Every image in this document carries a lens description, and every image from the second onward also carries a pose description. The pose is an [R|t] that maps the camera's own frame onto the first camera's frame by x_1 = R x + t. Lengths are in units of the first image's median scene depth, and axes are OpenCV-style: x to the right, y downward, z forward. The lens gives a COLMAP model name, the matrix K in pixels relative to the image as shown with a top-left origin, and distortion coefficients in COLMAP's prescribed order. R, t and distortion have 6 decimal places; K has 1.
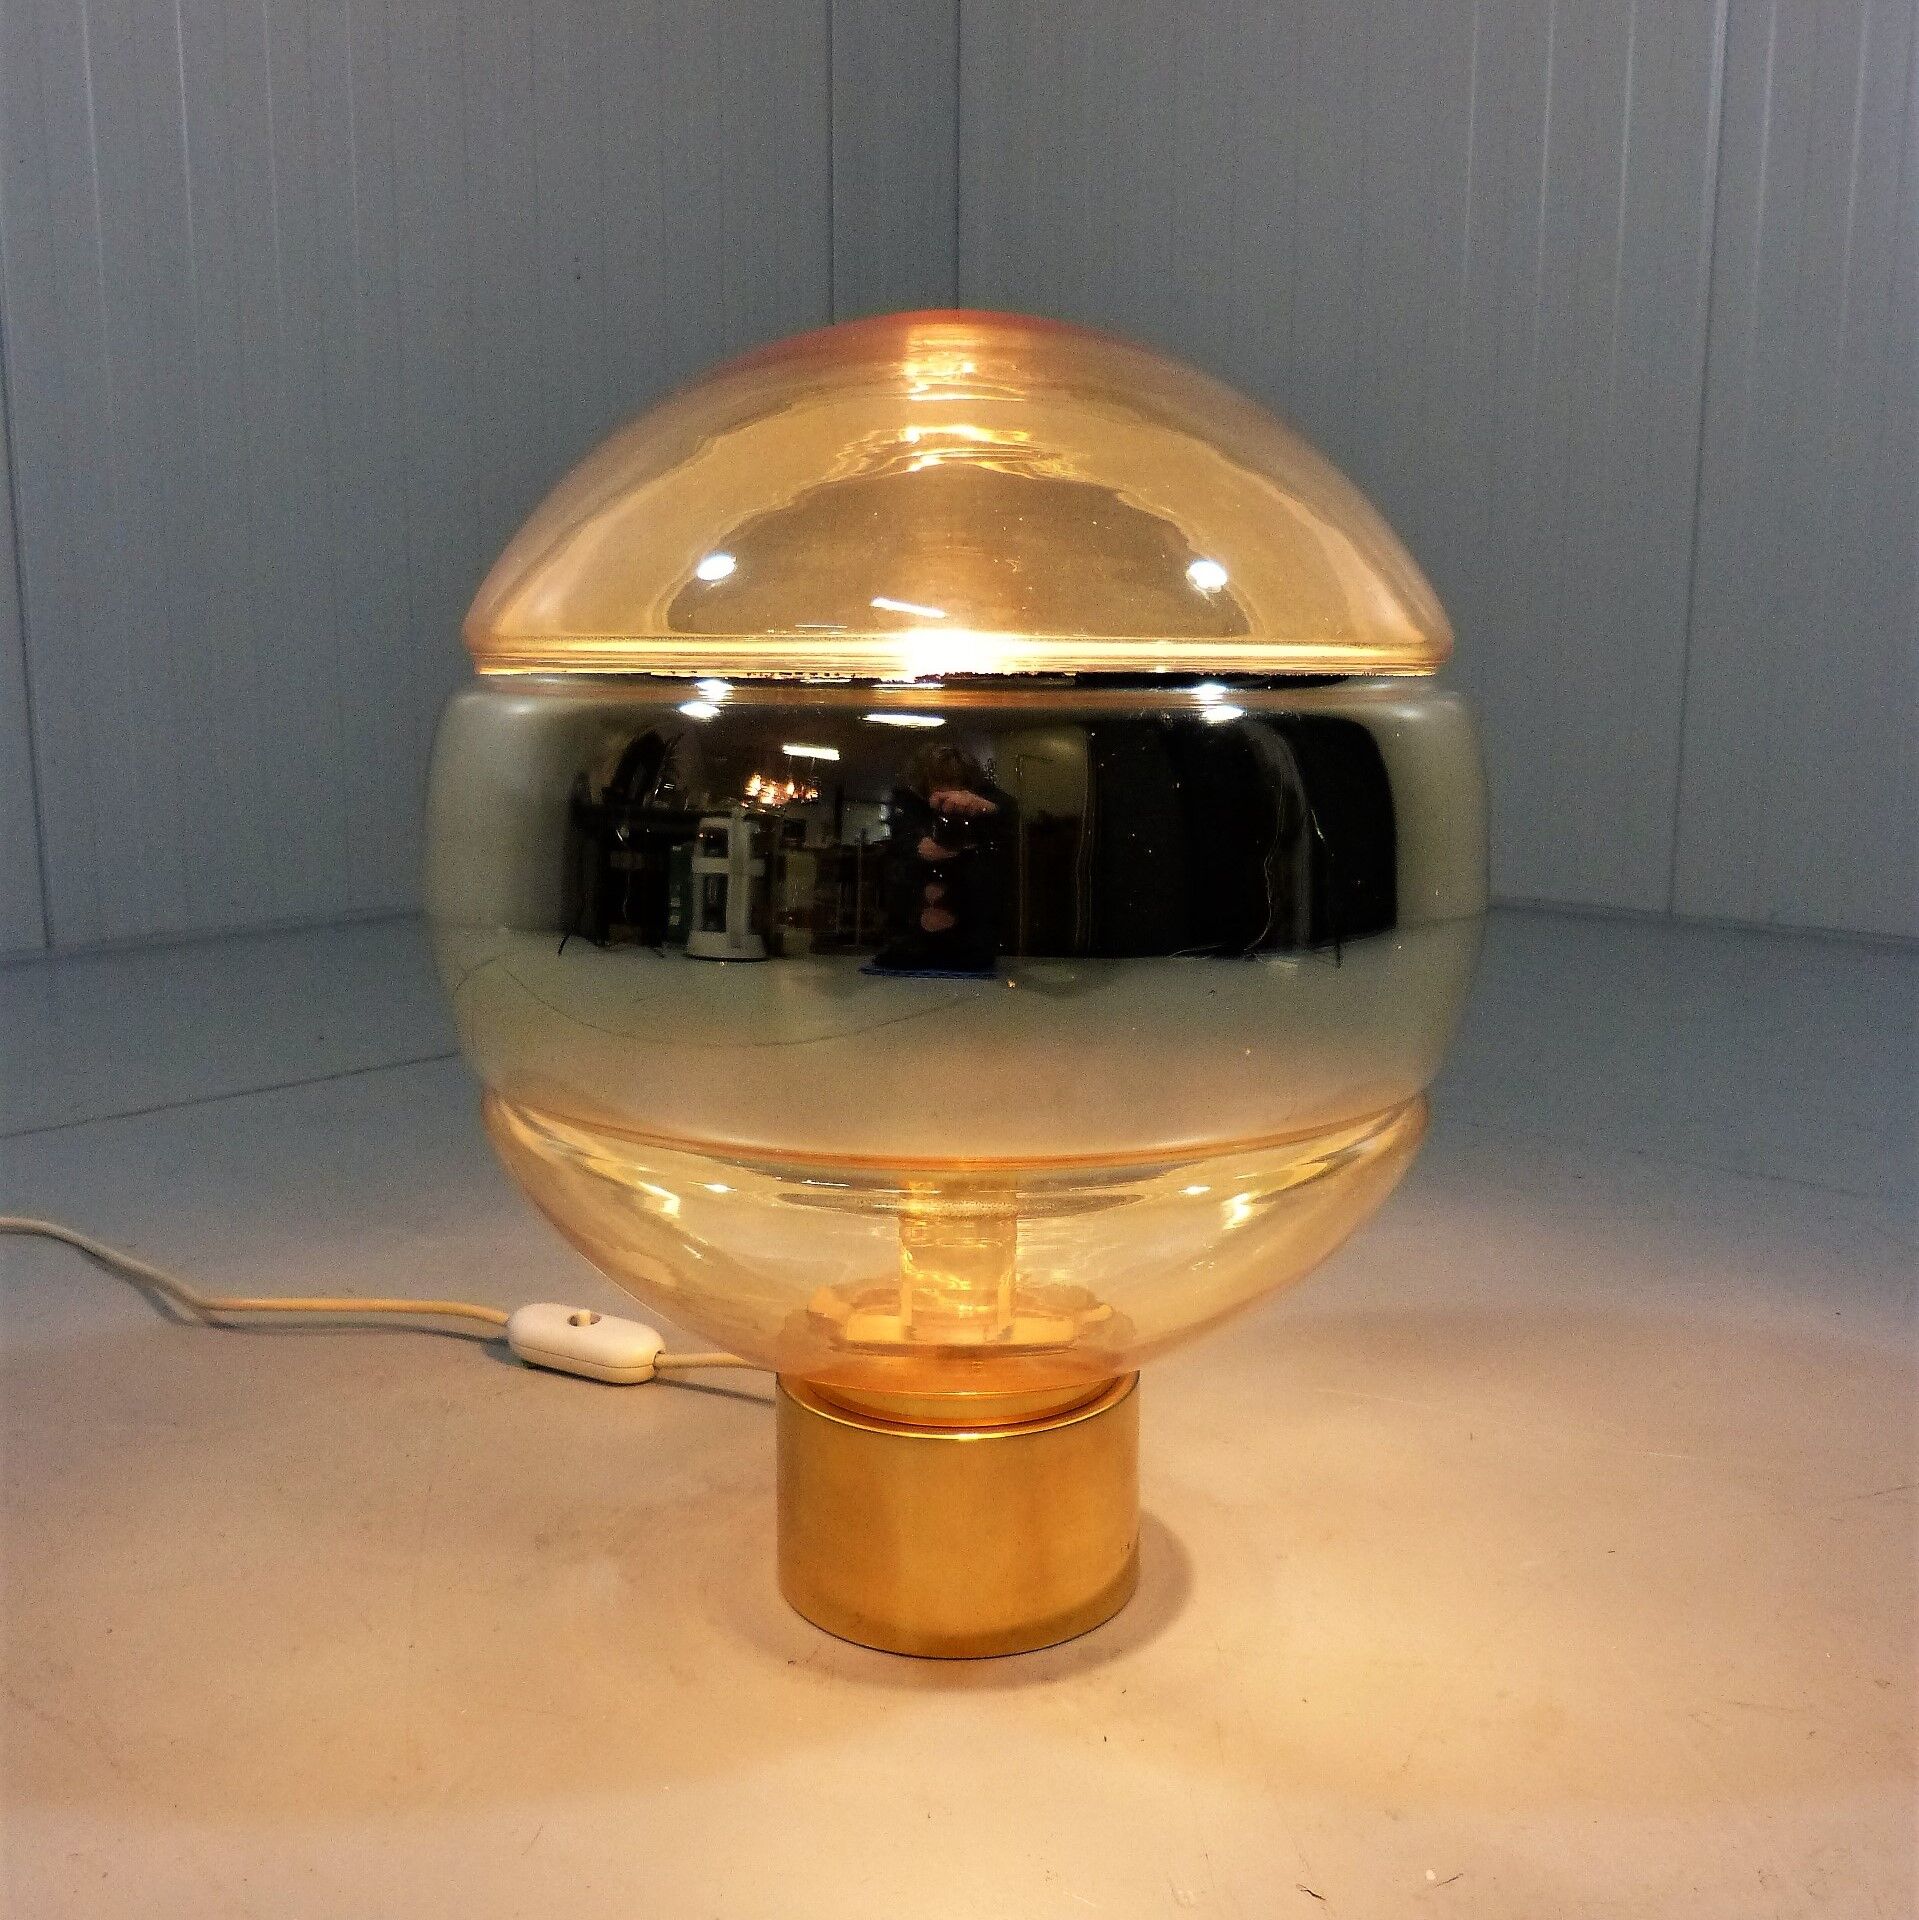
lens RADIAL K [[1765.5, 0, 962.9], [0, 1765.5, 963.3], [0, 0, 1]] dist [-0.018897, 0.000000]
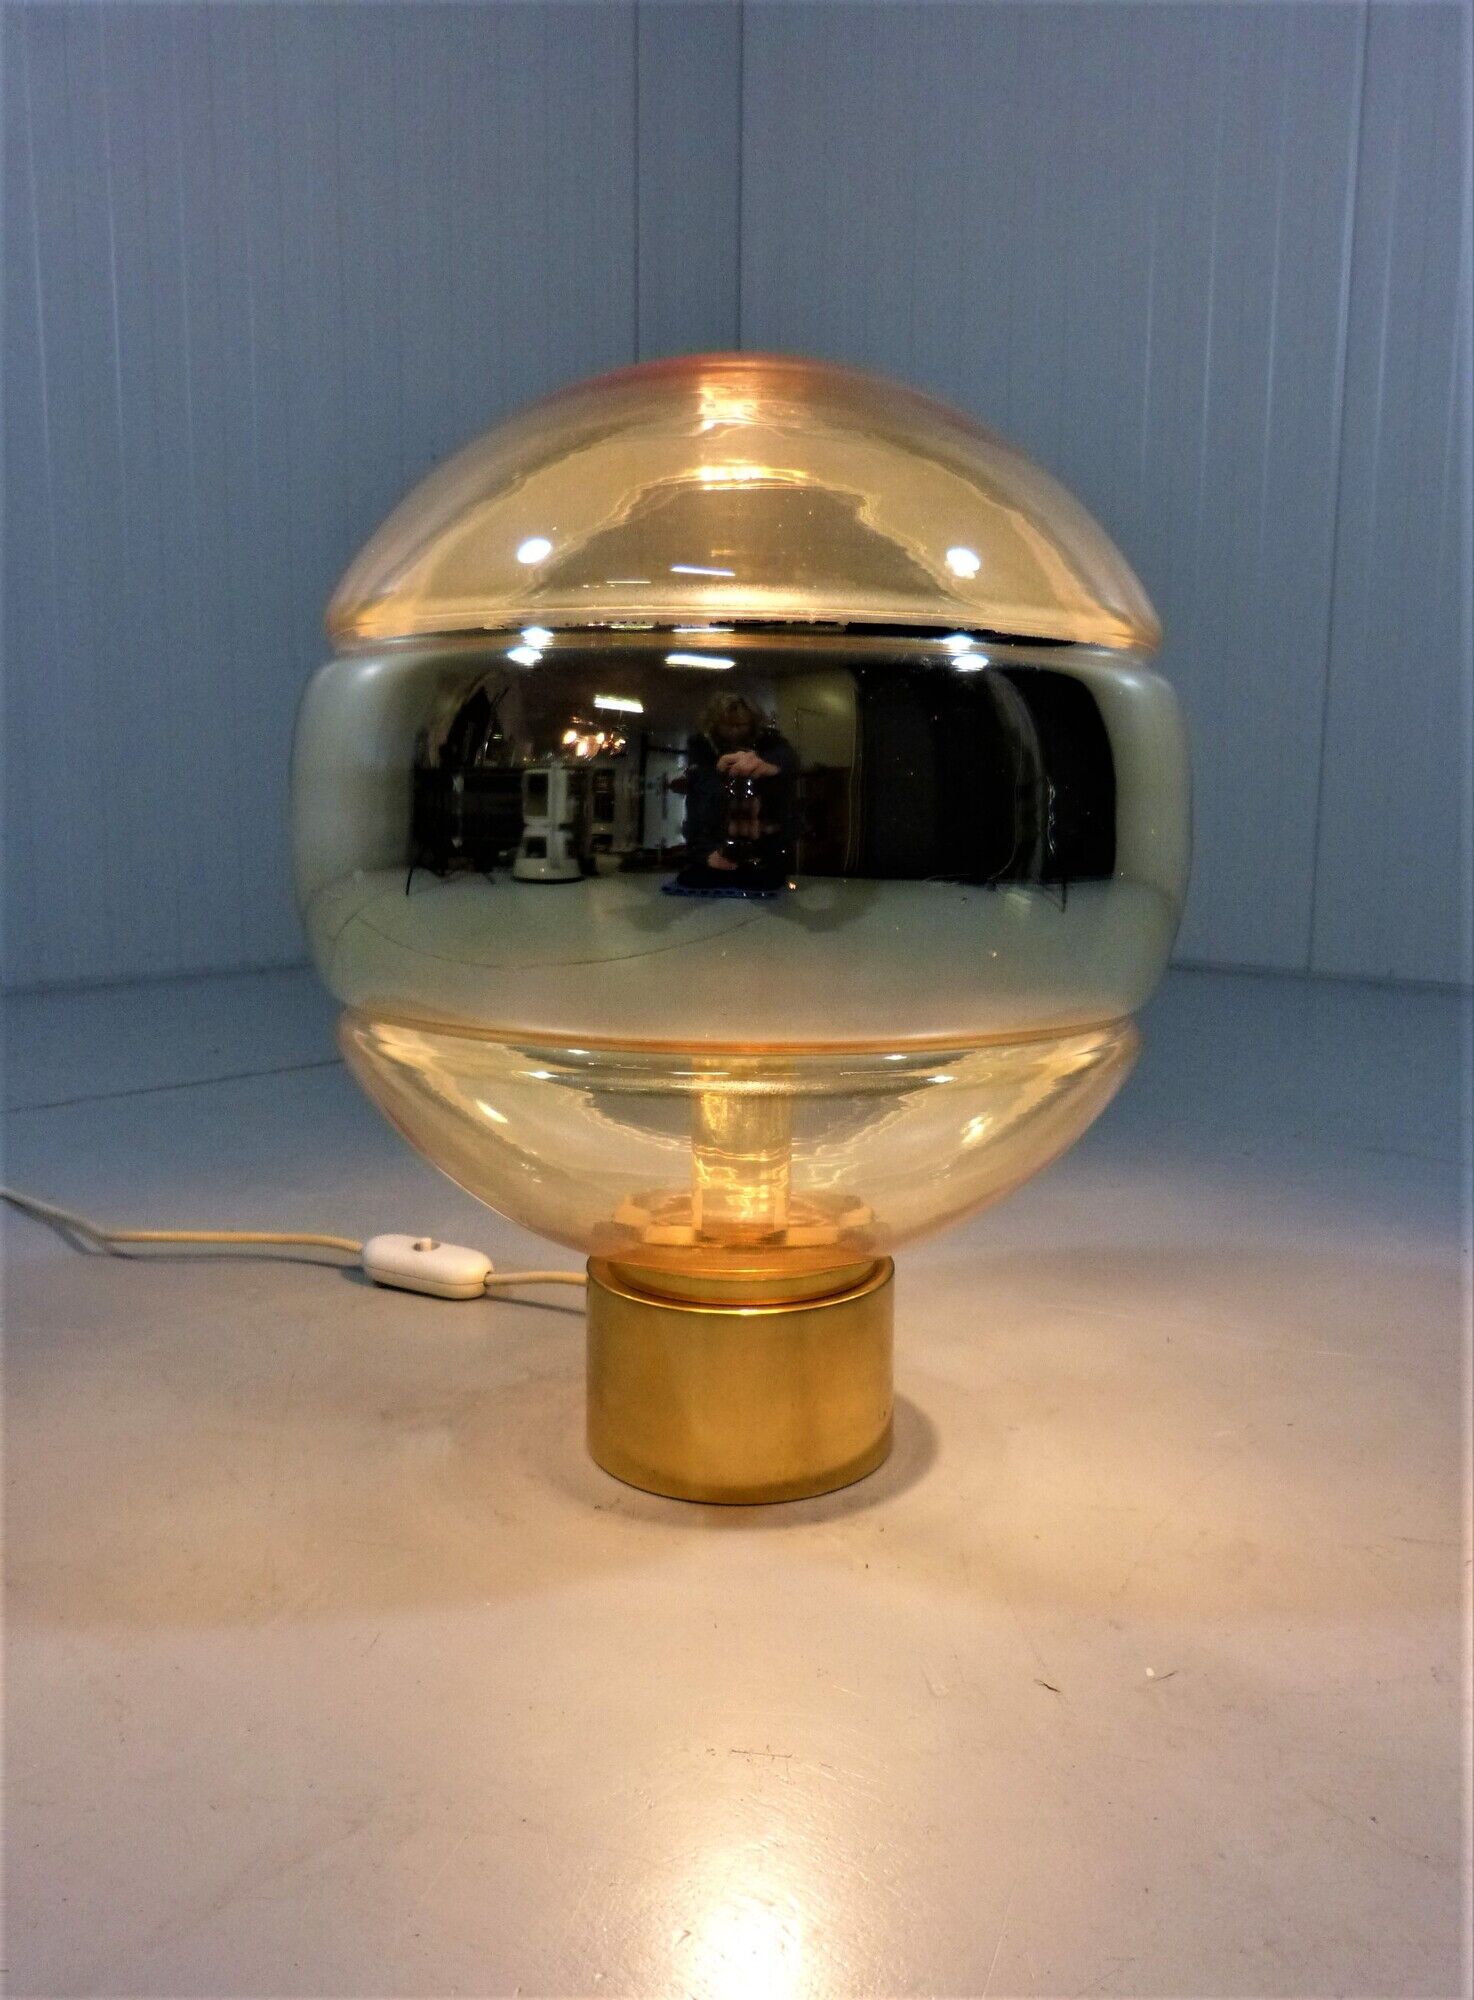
lens RADIAL K [[1414.3, 0, 751.9], [0, 1414.3, 983.4], [0, 0, 1]] dist [-0.013728, -0.000382]
pose [[0.999947, 0.004082, 0.009444, -0.005272], [-0.003865, 0.999732, -0.022832, 0.074867], [-0.009535, 0.022794, 0.999695, 0.056114]]
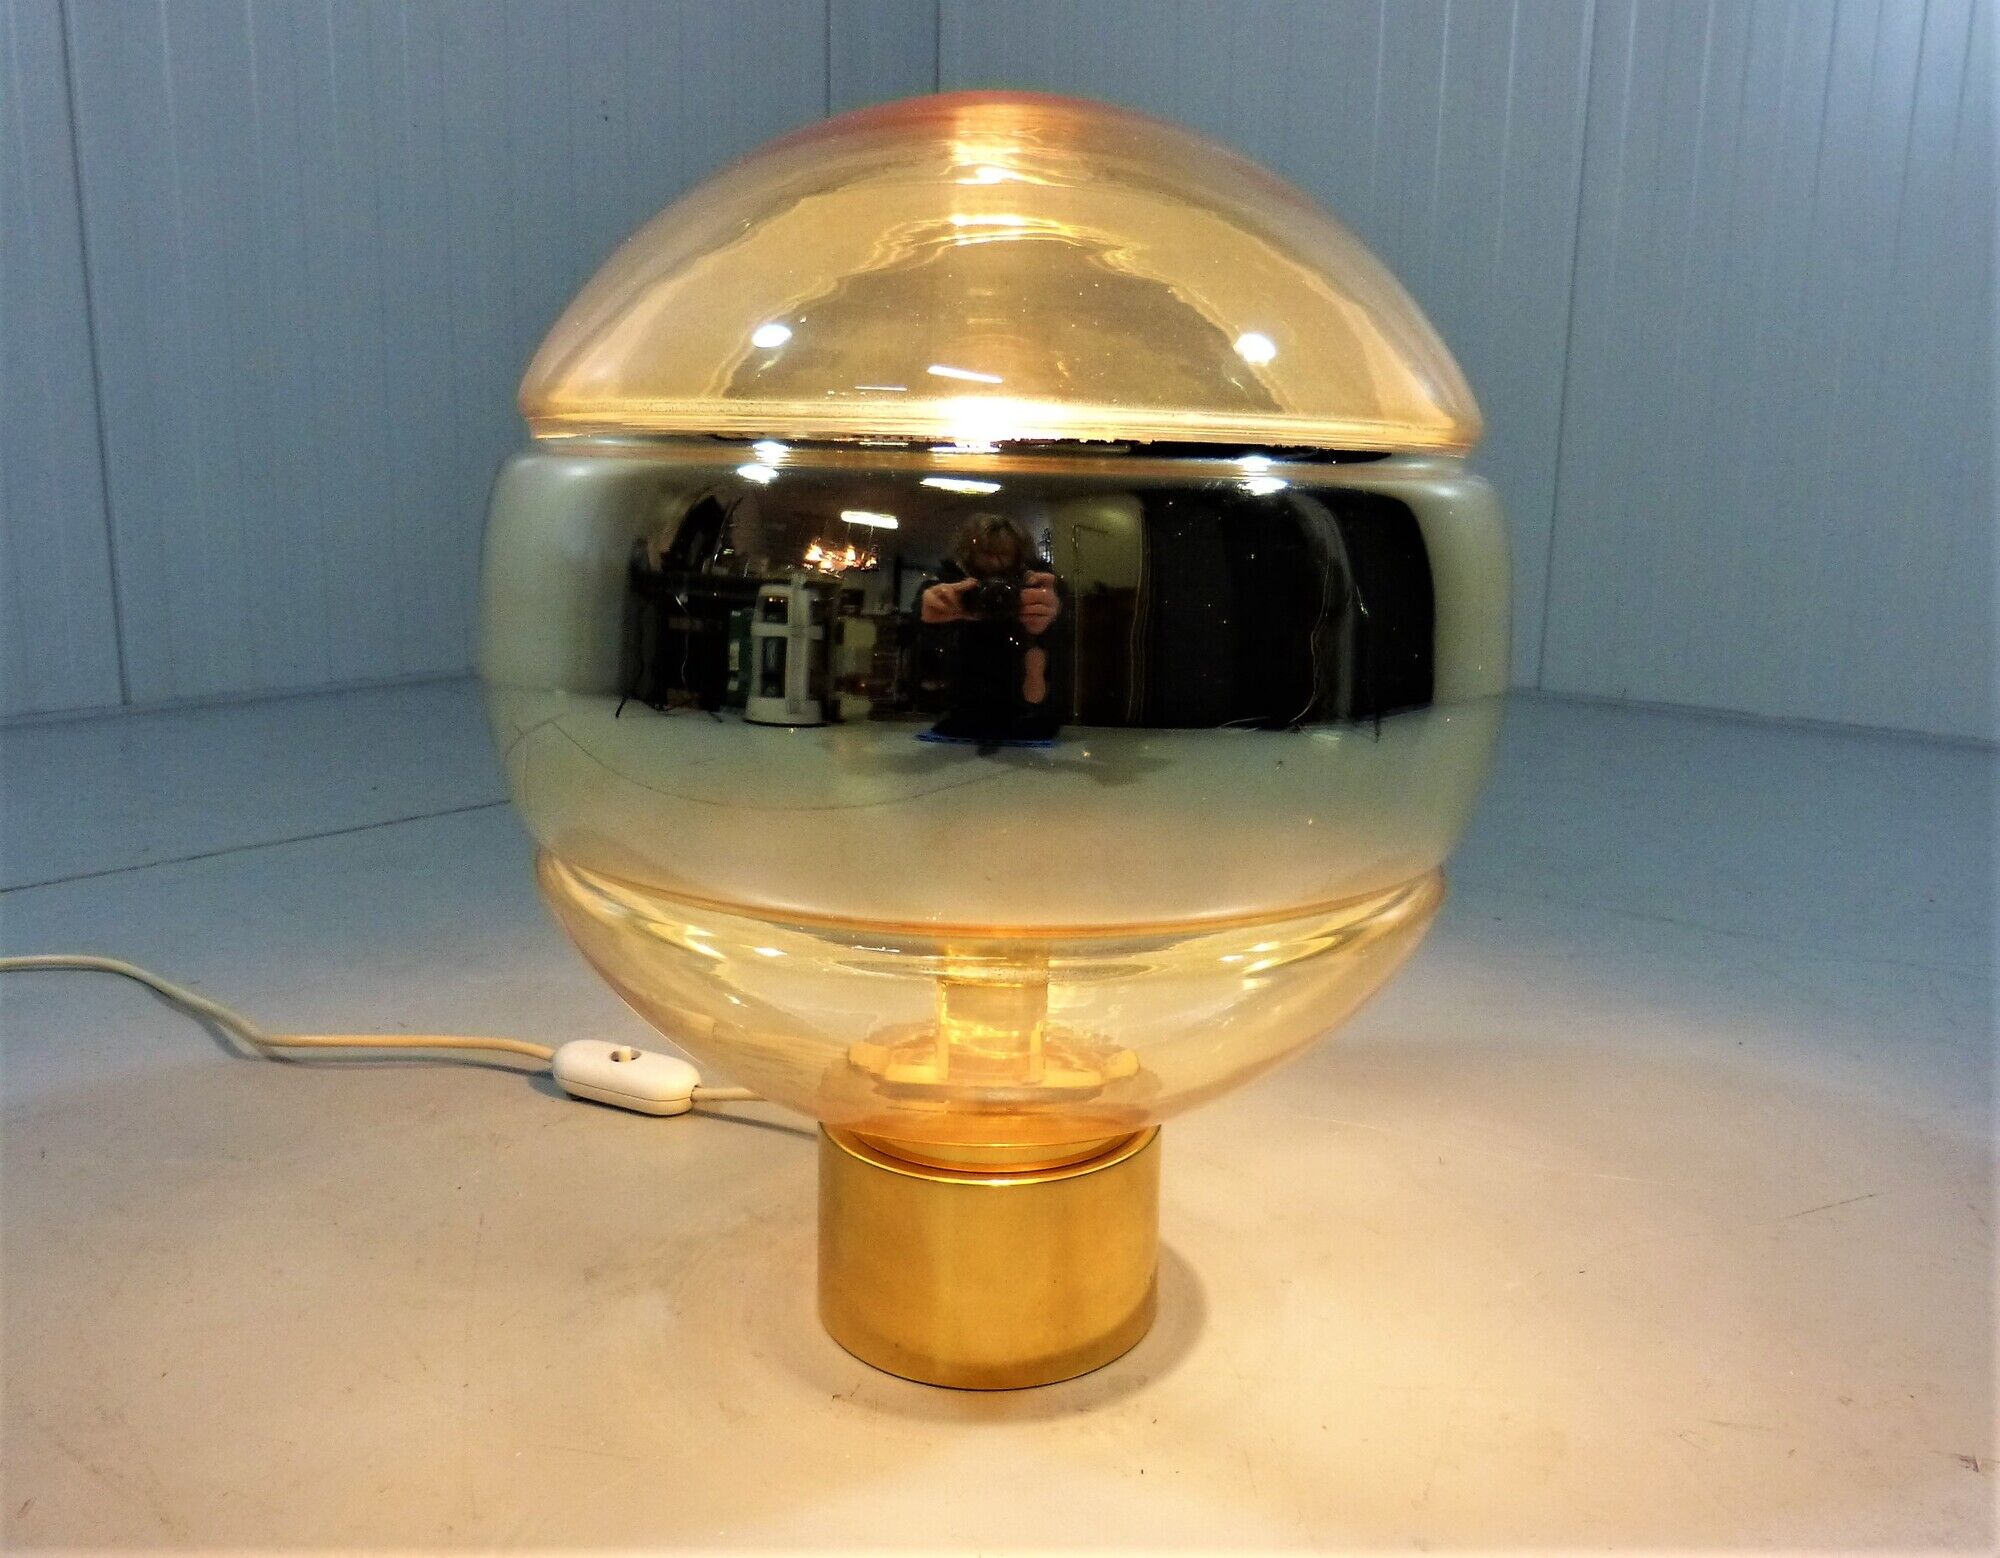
lens RADIAL K [[1504.8, 0, 1028.0], [0, 1504.8, 761.6], [0, 0, 1]] dist [-0.021526, 0.009432]
pose [[0.998215, 0.006332, 0.059384, -0.041268], [-0.007717, 0.999703, 0.023107, -0.001959], [-0.059220, -0.023524, 0.997968, 0.120734]]
